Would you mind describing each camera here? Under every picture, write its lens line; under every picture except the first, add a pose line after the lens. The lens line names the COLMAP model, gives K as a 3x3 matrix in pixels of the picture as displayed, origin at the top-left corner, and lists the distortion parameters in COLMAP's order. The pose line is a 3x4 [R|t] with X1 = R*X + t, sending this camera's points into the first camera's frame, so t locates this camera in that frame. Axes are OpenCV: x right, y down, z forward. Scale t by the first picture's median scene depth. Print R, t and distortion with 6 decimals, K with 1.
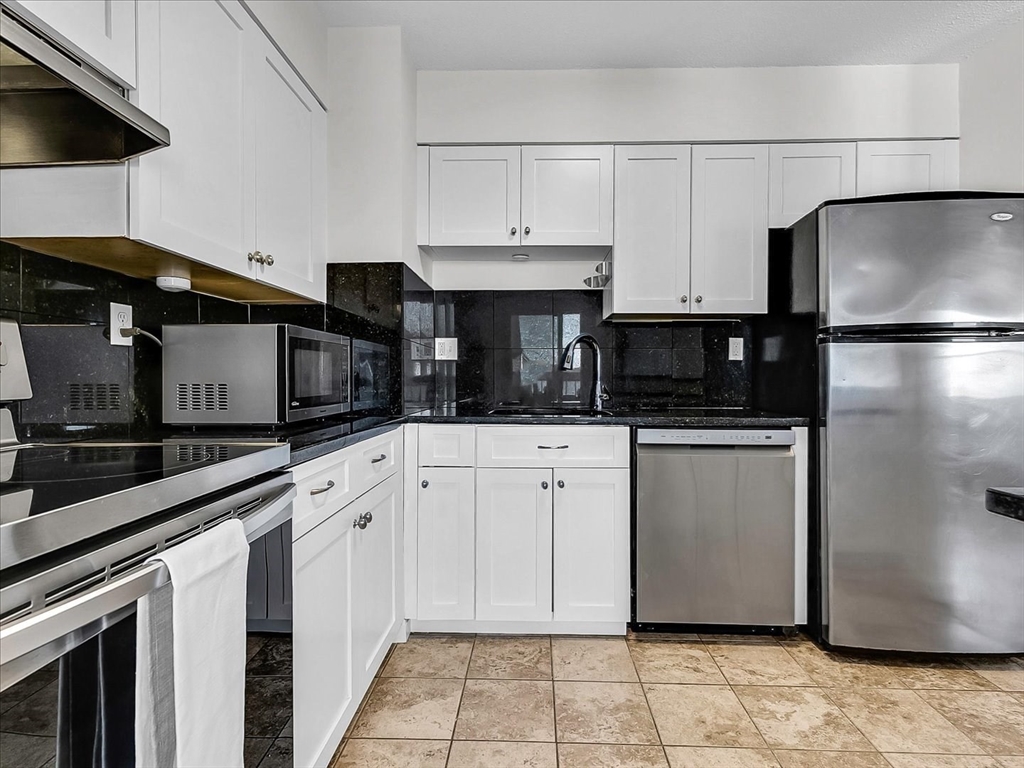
lens RADIAL K [[517.4, 0, 520.7], [0, 517.4, 375.4], [0, 0, 1]] dist [-0.000490, -0.001014]
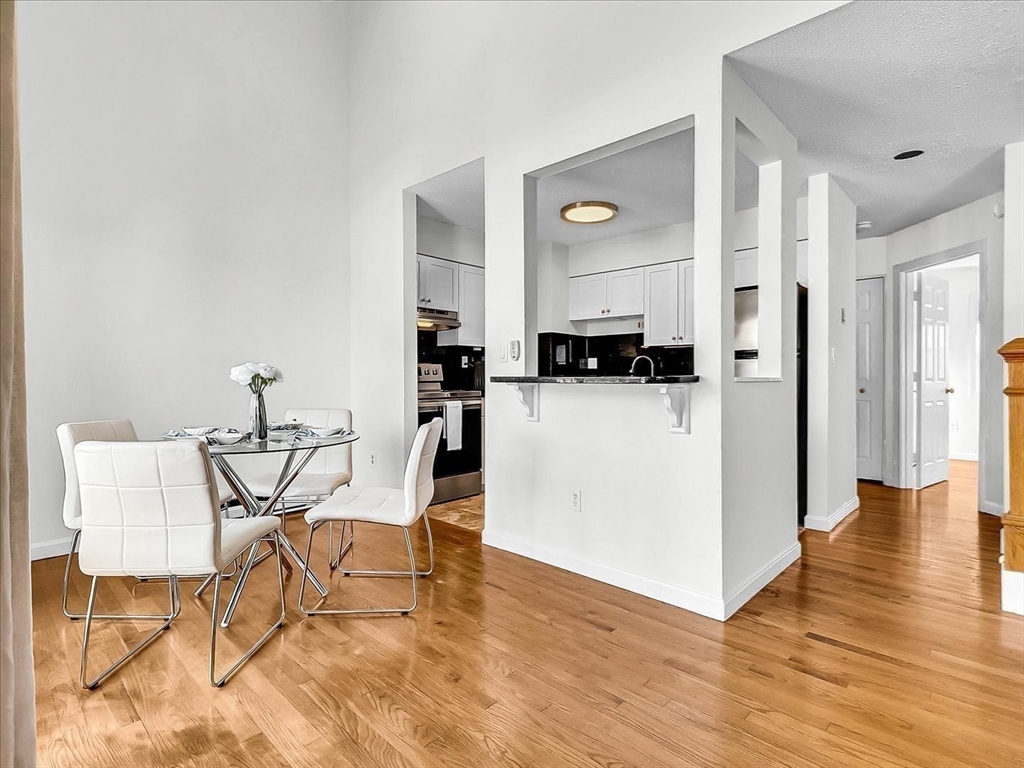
lens RADIAL K [[517.4, 0, 520.7], [0, 517.4, 375.4], [0, 0, 1]] dist [-0.000490, -0.001014]
pose [[0.750257, 0.002164, -0.661142, 1.662354], [-0.000232, 0.999995, 0.003010, -0.011974], [0.661146, -0.002104, 0.750255, -1.269074]]
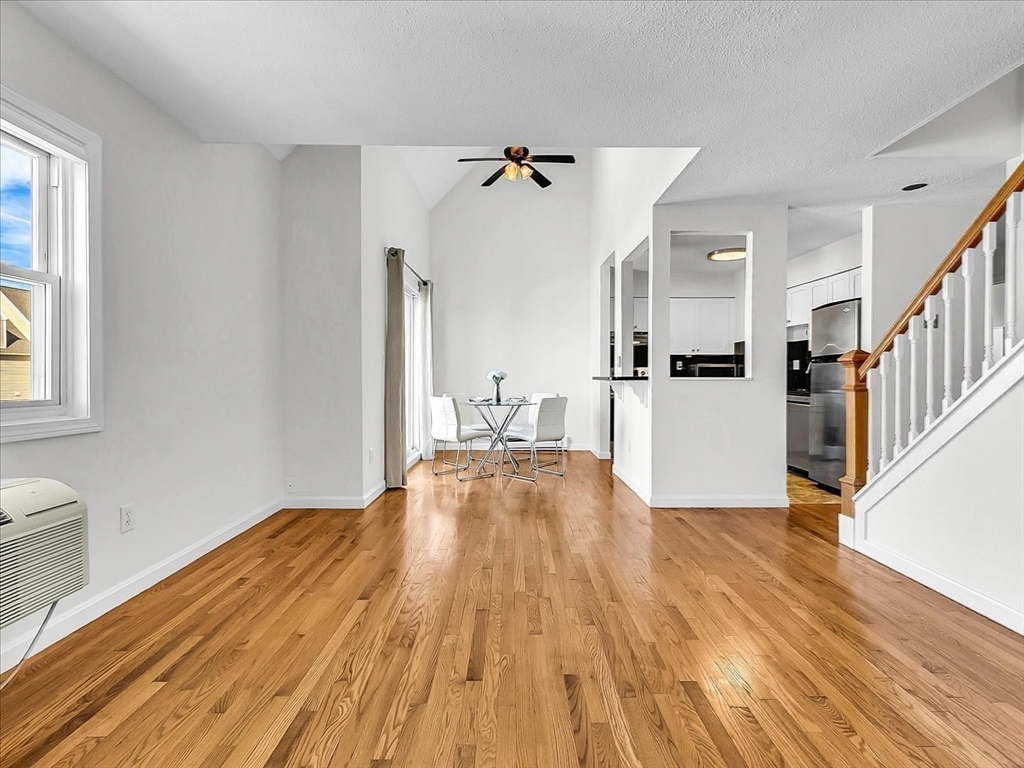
lens RADIAL K [[517.4, 0, 520.7], [0, 517.4, 375.4], [0, 0, 1]] dist [-0.000490, -0.001014]
pose [[0.046221, 0.004238, -0.998922, 3.610335], [0.002667, 0.999987, 0.004366, -0.025002], [0.998928, -0.002866, 0.046209, -0.675137]]
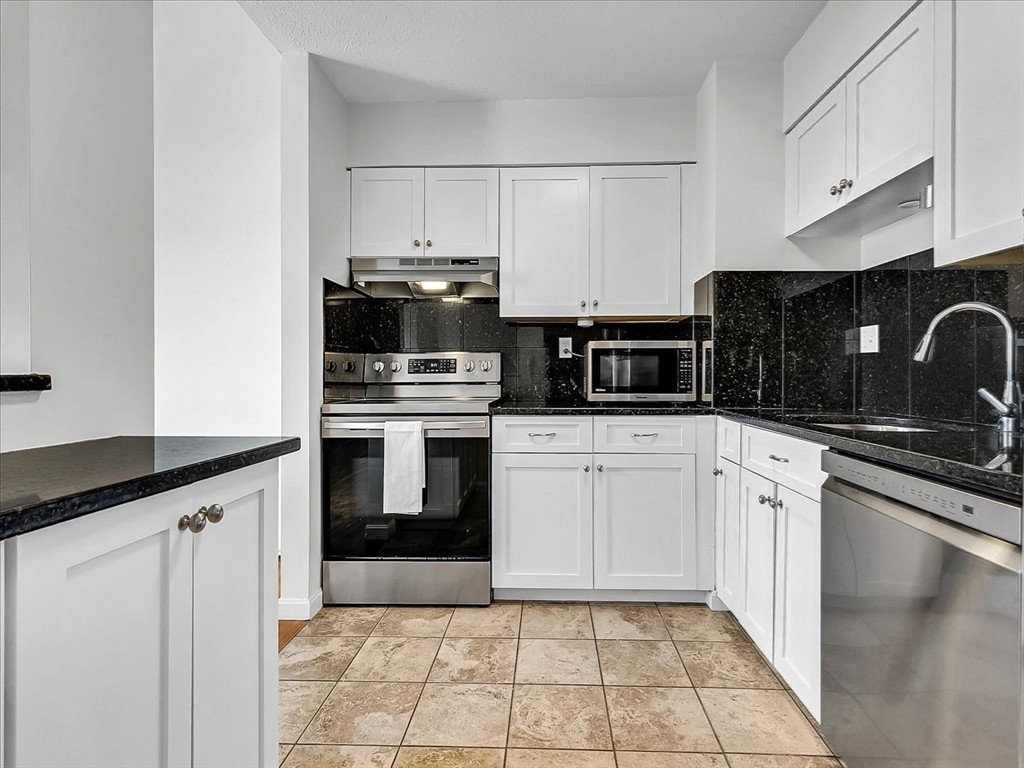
lens RADIAL K [[517.4, 0, 520.7], [0, 517.4, 375.4], [0, 0, 1]] dist [-0.000490, -0.001014]
pose [[-0.014519, 0.010053, -0.999844, 1.083222], [0.007213, 0.999924, 0.009949, -0.008871], [0.999869, -0.007068, -0.014590, 0.726490]]
